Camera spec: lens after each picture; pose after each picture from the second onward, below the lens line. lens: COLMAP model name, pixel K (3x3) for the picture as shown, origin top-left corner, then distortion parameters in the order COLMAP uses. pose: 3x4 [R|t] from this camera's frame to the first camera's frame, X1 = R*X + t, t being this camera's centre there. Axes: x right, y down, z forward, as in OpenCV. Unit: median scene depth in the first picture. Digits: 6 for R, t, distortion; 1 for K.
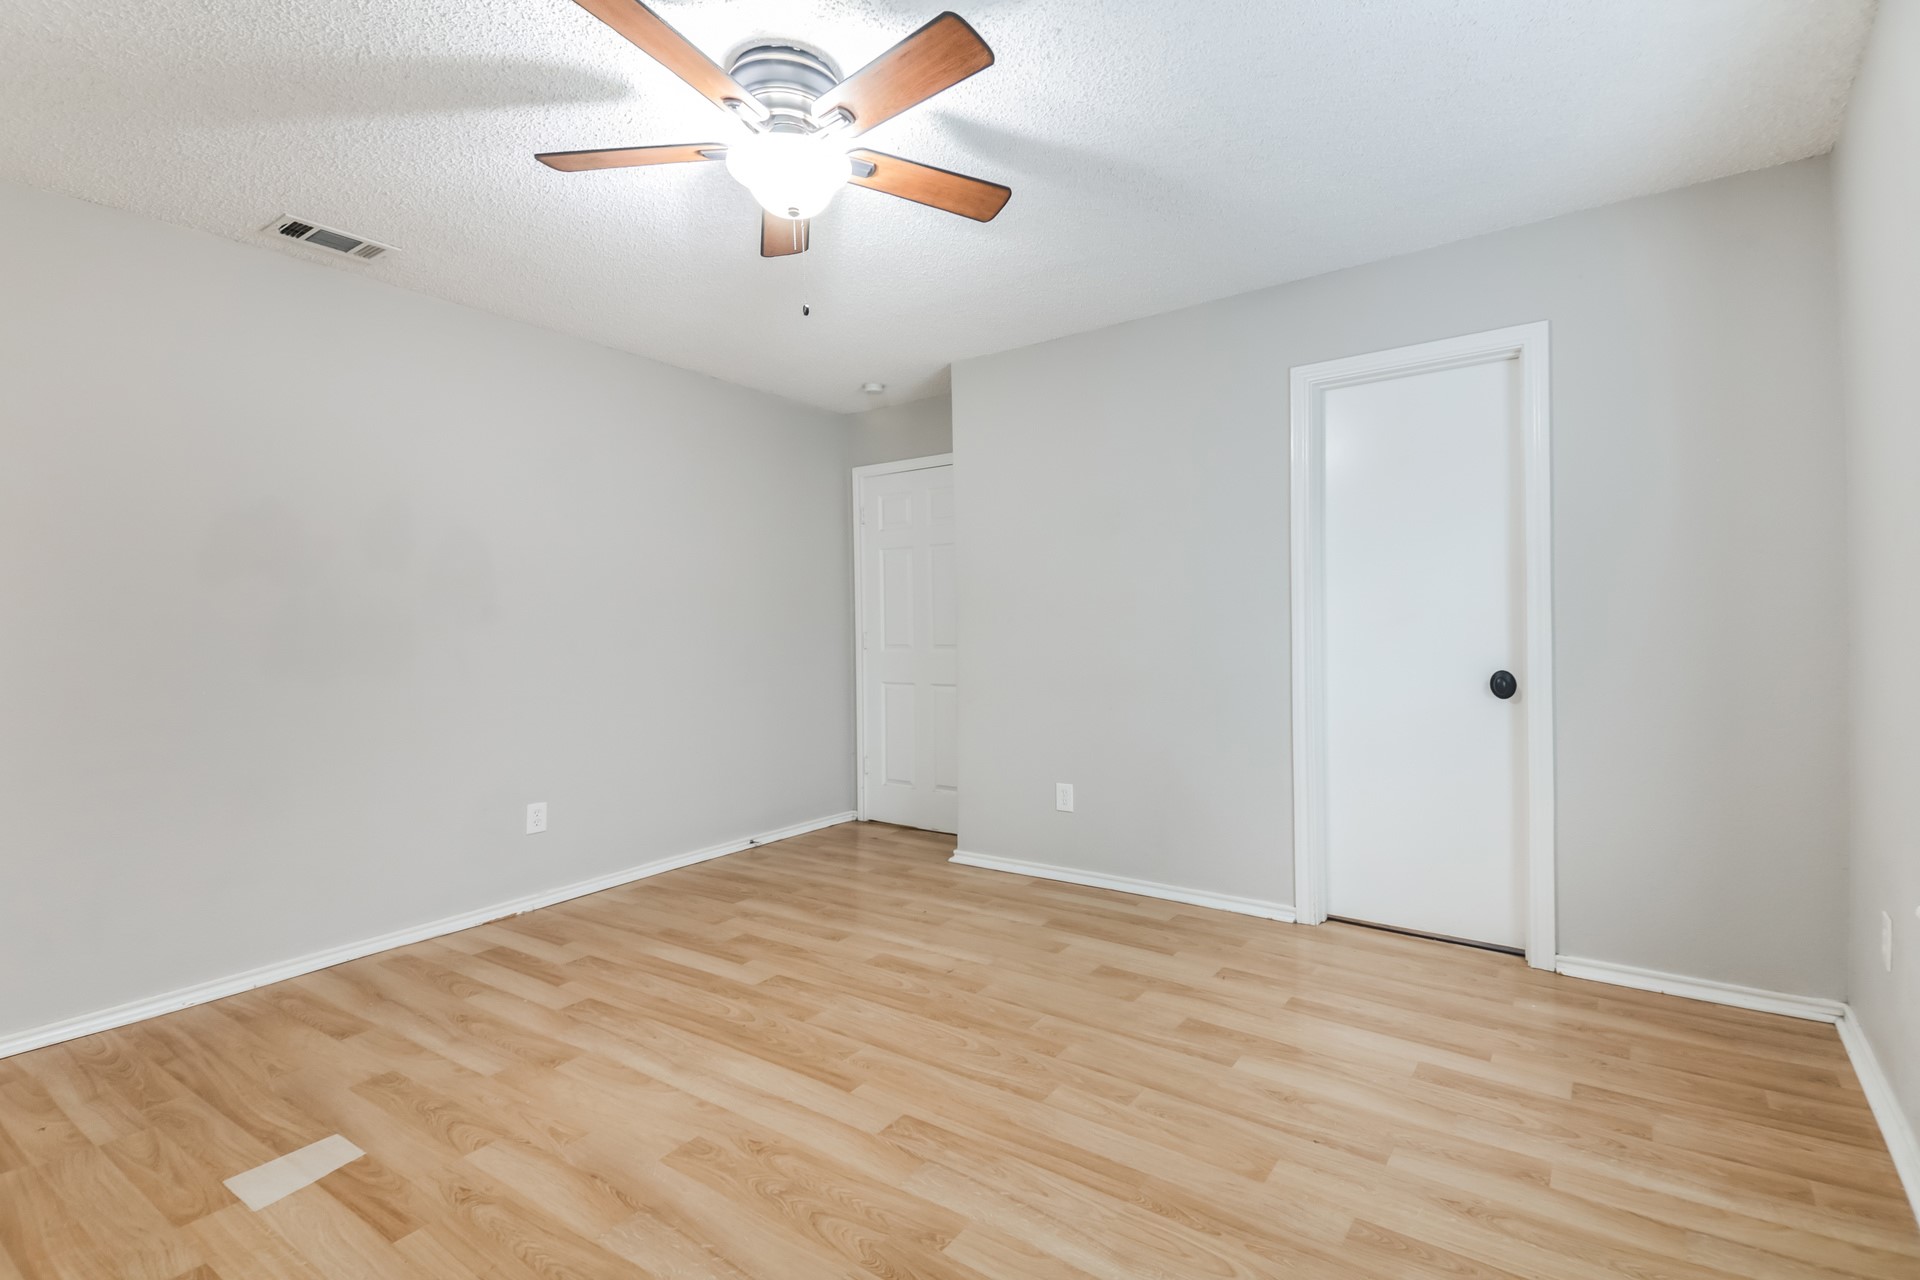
lens RADIAL K [[880.5, 0, 970.4], [0, 880.5, 619.8], [0, 0, 1]] dist [0.002992, -0.018108]
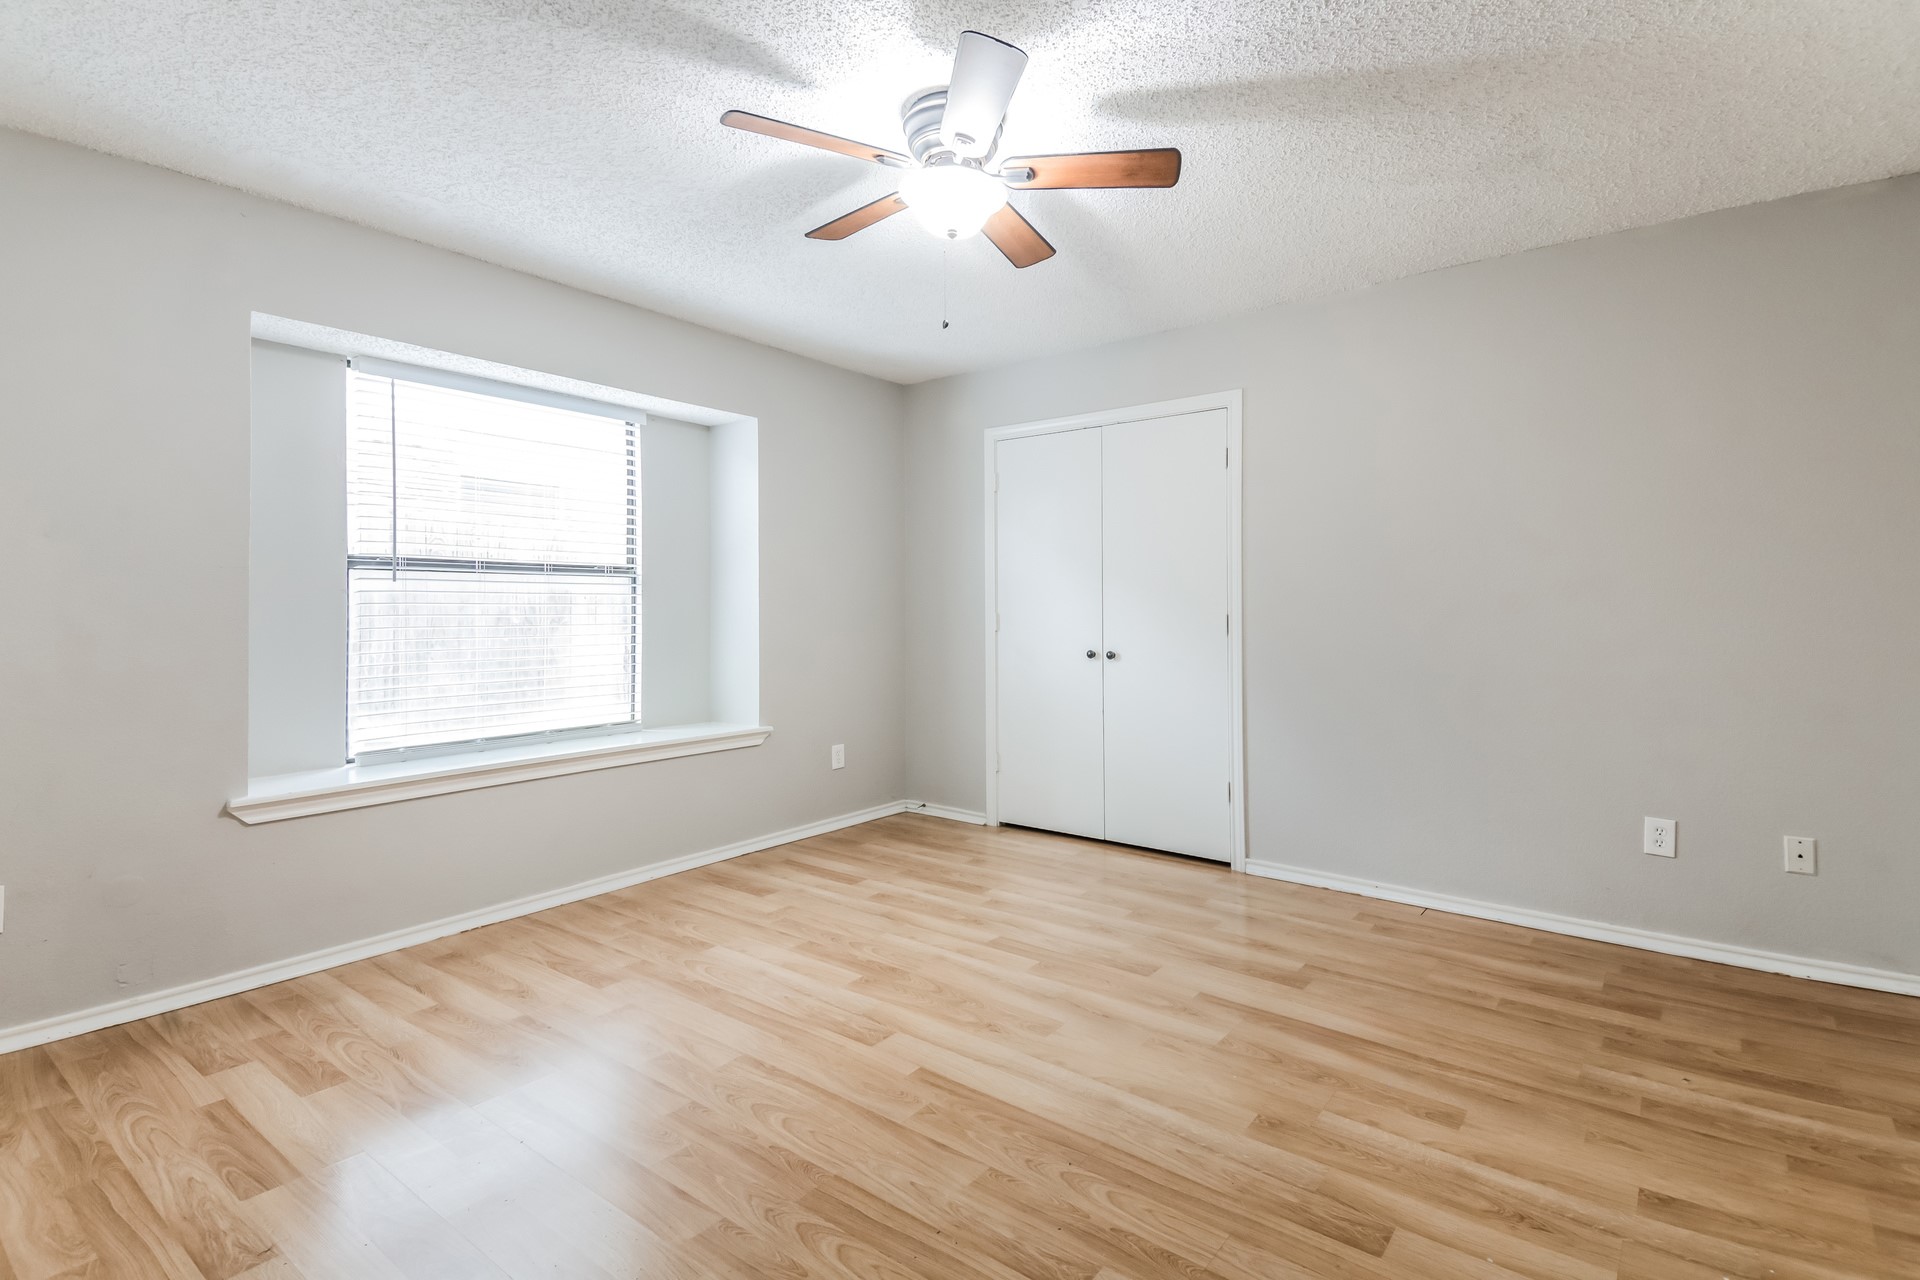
lens RADIAL K [[880.5, 0, 970.4], [0, 880.5, 619.8], [0, 0, 1]] dist [0.002992, -0.018108]
pose [[-0.998452, 0.010876, 0.054538, -0.245635], [0.011378, 0.999896, 0.008905, 0.006422], [-0.054436, 0.009512, -0.998472, 1.928911]]
